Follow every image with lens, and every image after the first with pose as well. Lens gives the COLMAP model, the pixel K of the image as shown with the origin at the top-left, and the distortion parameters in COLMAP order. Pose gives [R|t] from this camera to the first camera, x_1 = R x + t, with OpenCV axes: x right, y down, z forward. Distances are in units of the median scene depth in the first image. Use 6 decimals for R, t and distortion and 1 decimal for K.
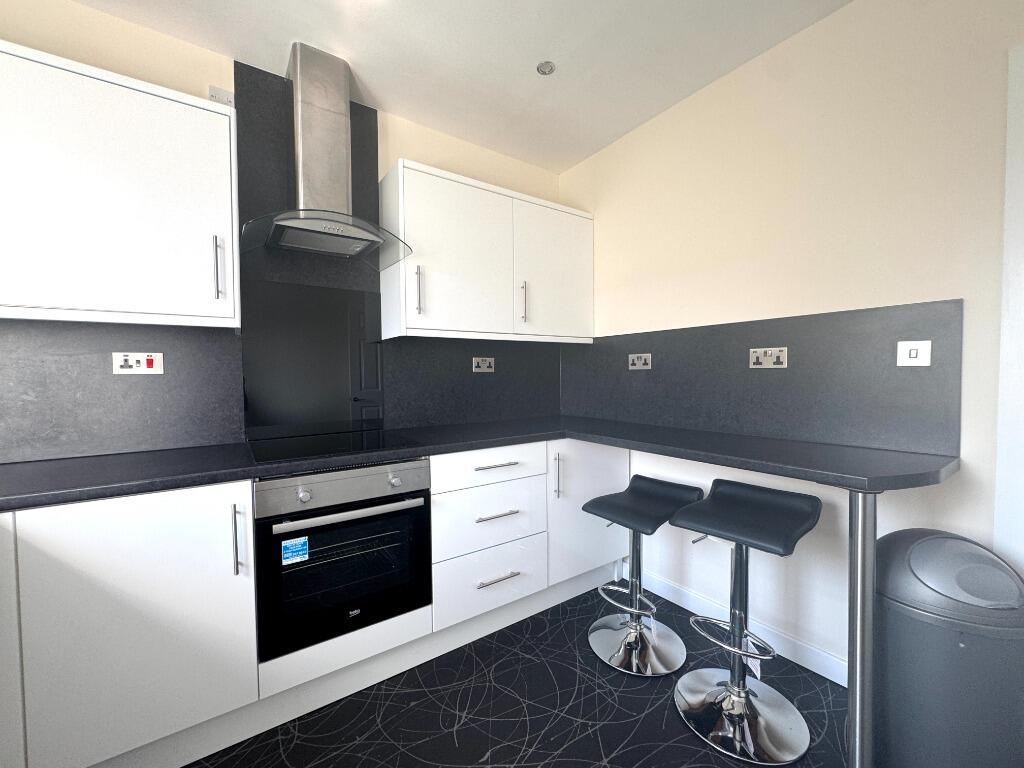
lens RADIAL K [[412.1, 0, 516.3], [0, 412.1, 384.4], [0, 0, 1]] dist [-0.000799, -0.000260]
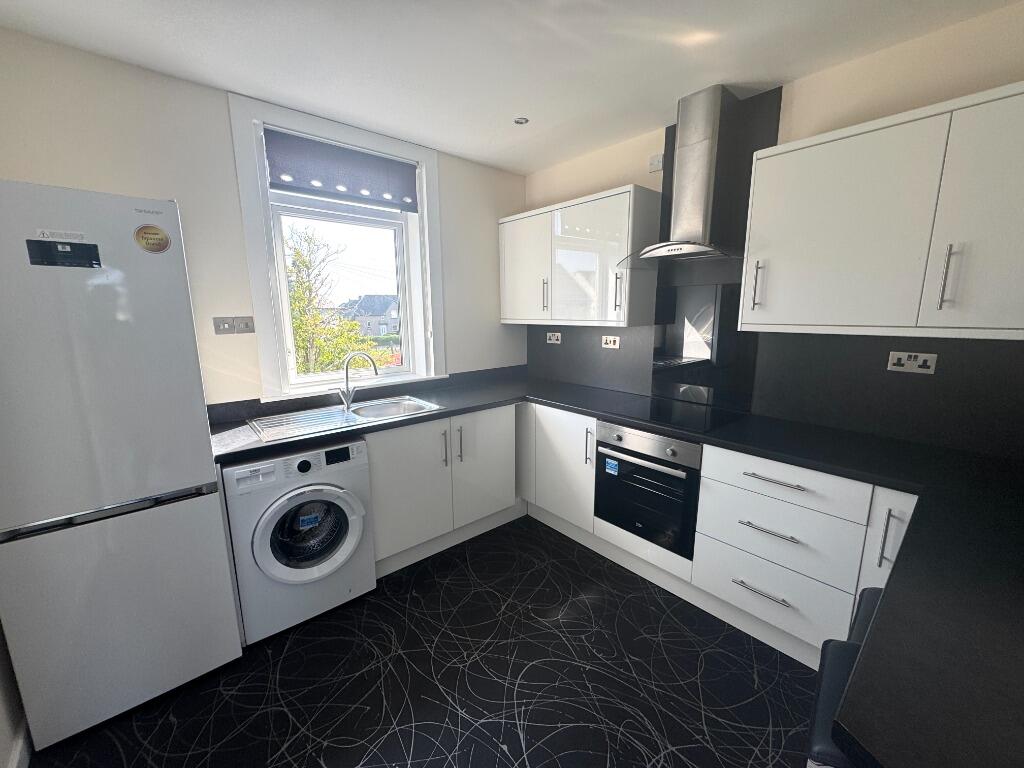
lens RADIAL K [[412.1, 0, 507.6], [0, 412.1, 386.2], [0, 0, 1]] dist [-0.000799, -0.000260]
pose [[0.097315, 0.191188, -0.976718, 0.865814], [-0.023509, 0.981543, 0.189790, -0.195766], [0.994976, 0.004493, 0.100013, 0.359018]]
